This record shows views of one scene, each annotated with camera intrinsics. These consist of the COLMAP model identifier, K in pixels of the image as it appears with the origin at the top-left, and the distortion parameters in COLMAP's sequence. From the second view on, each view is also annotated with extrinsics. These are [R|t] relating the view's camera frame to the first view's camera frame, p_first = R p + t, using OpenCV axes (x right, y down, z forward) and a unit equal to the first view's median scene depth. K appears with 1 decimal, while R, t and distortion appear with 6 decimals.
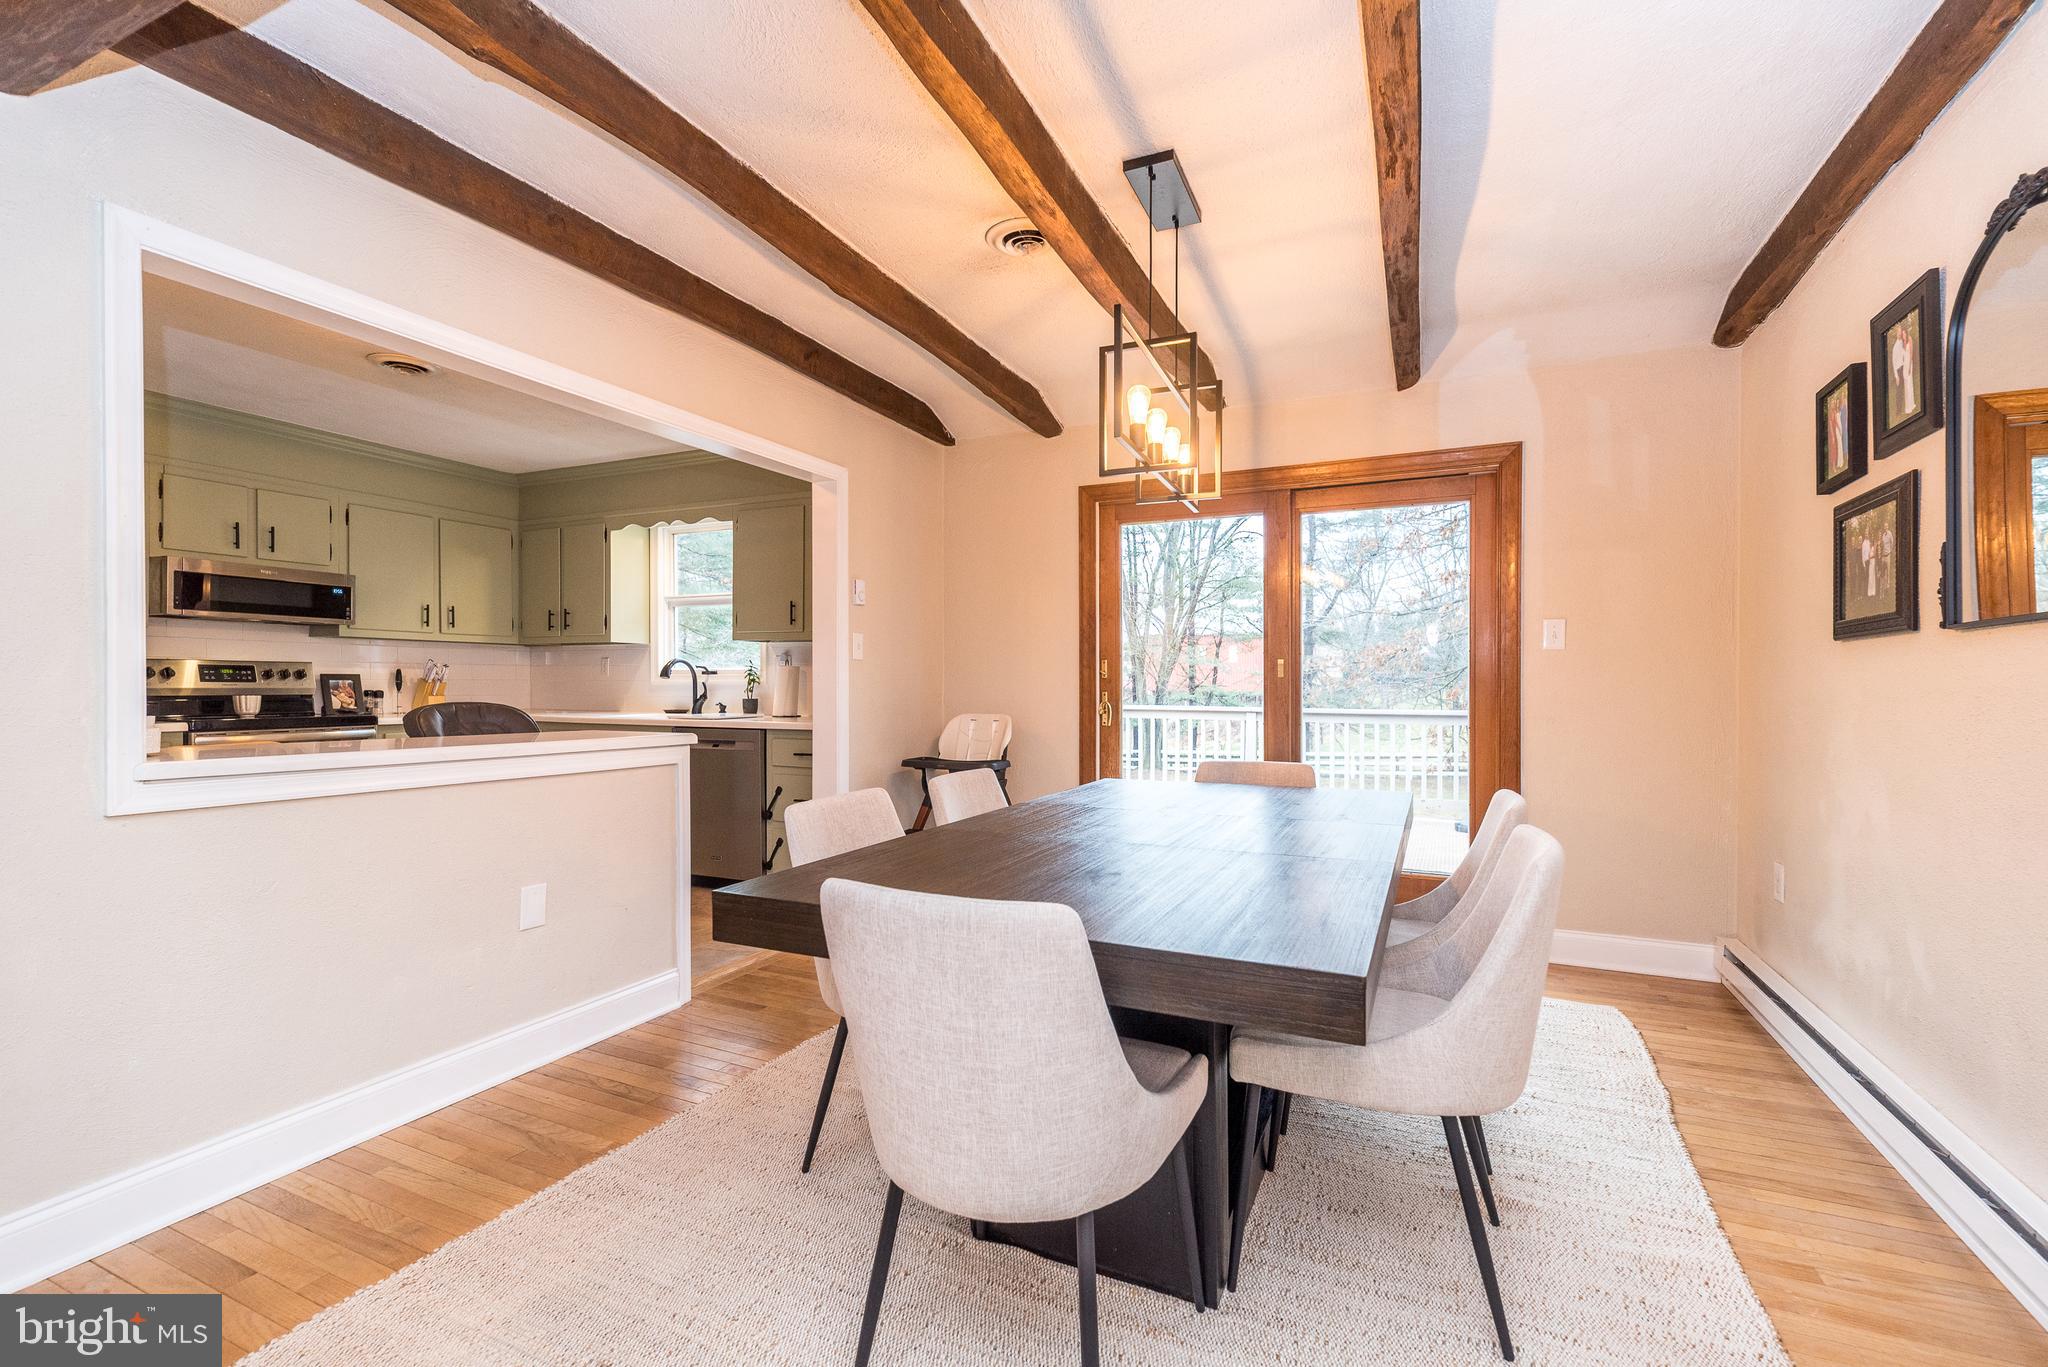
lens RADIAL K [[896.8, 0, 1029.3], [0, 896.8, 692.8], [0, 0, 1]] dist [0.006936, 0.000213]
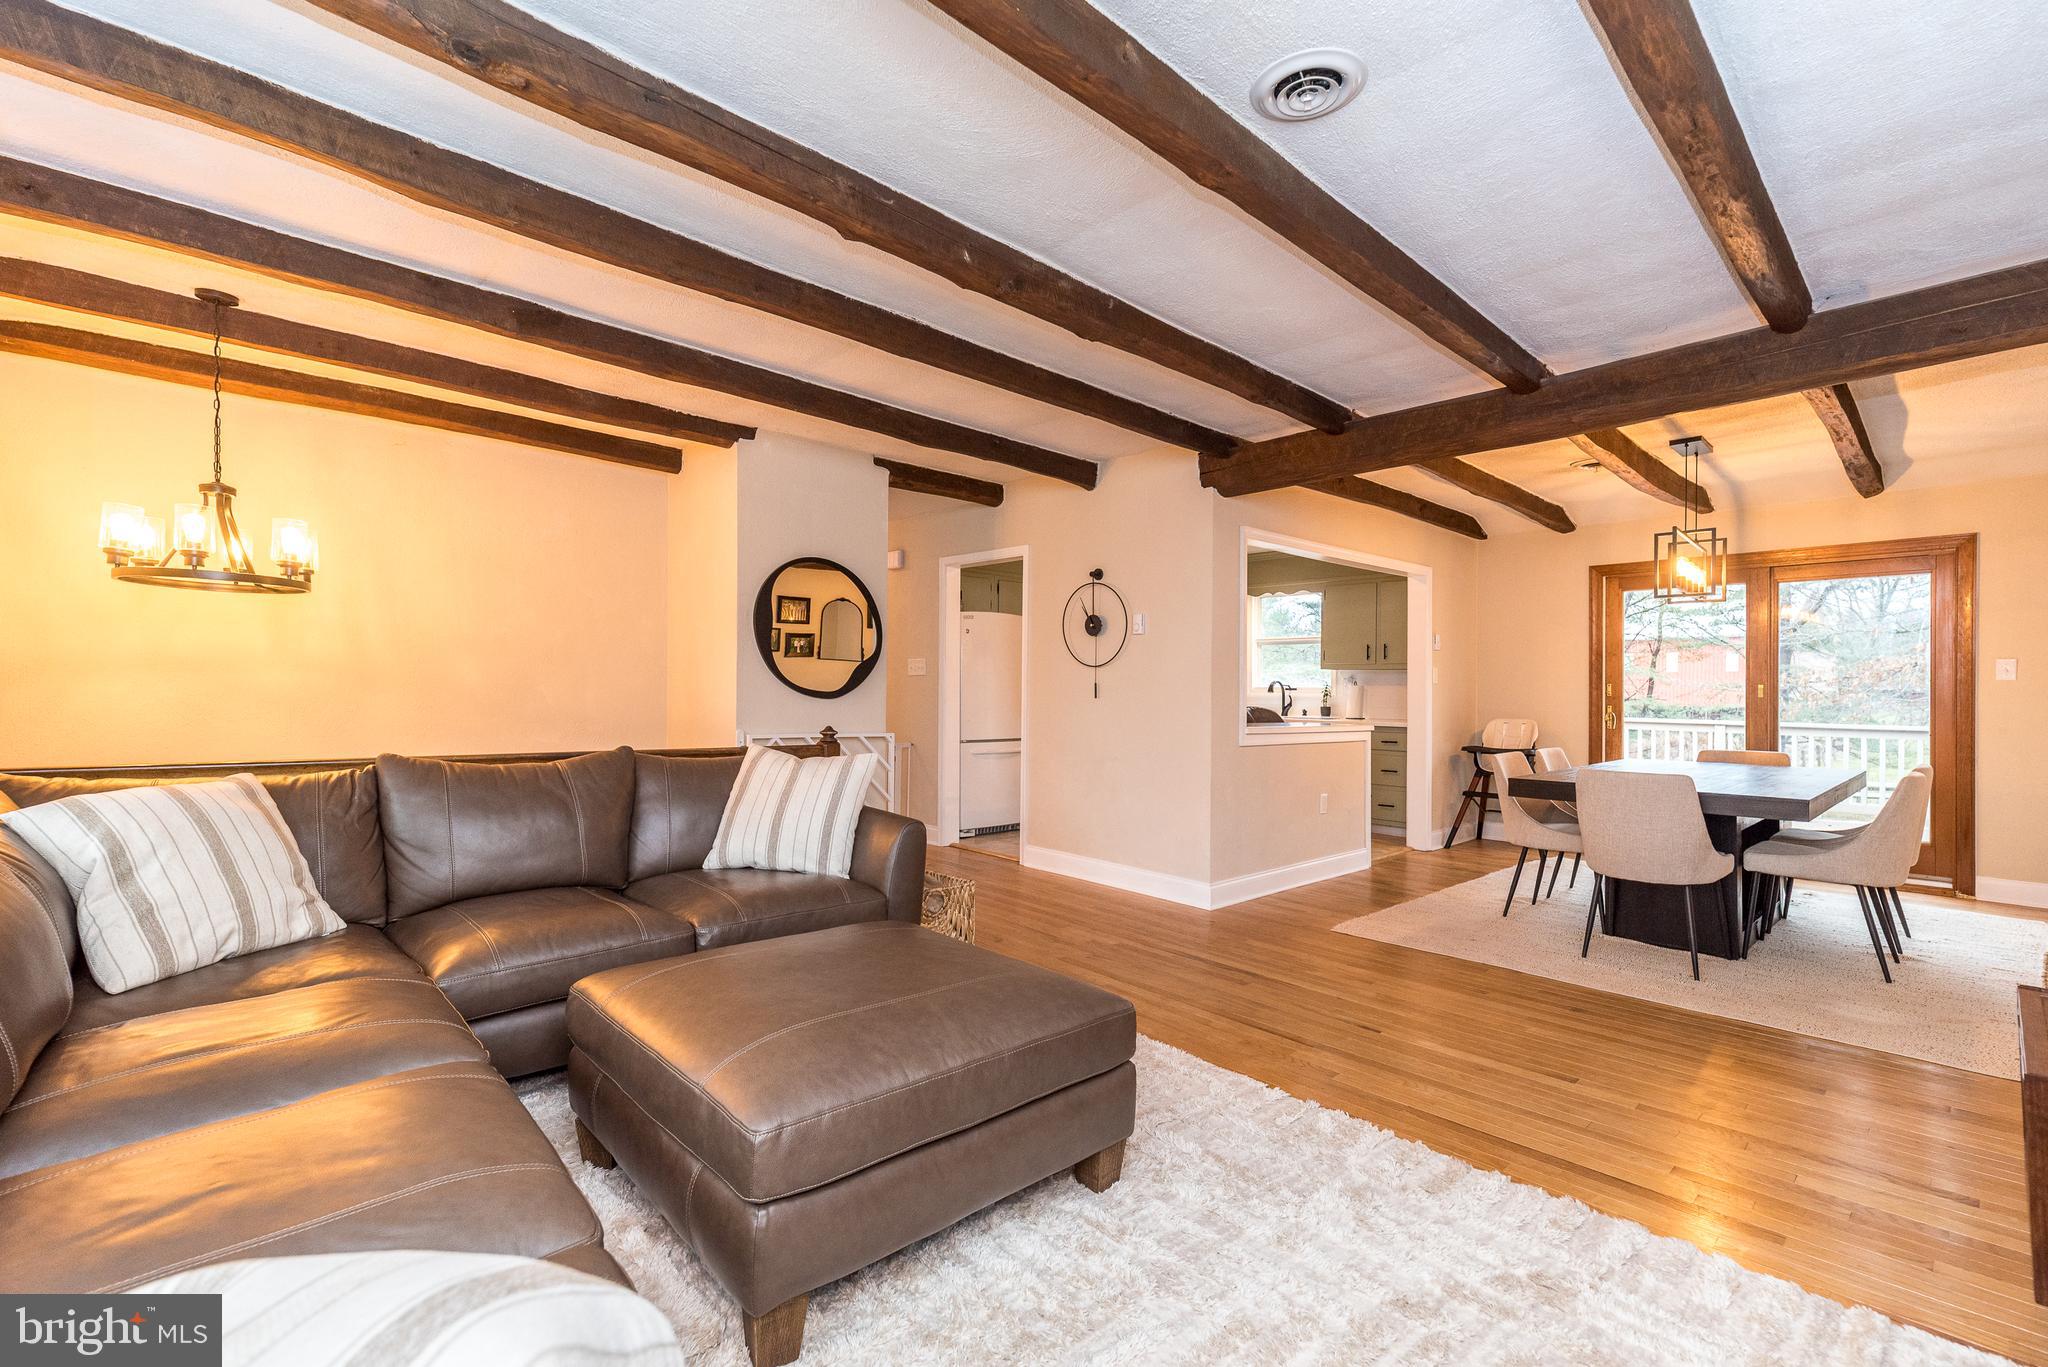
lens RADIAL K [[896.8, 0, 1018.6], [0, 896.8, 691.5], [0, 0, 1]] dist [0.006936, 0.000213]
pose [[0.920083, 0.007073, -0.391659, -0.214540], [-0.011567, 0.999892, -0.009116, 0.001066], [0.391552, 0.012918, 0.920065, -0.684801]]
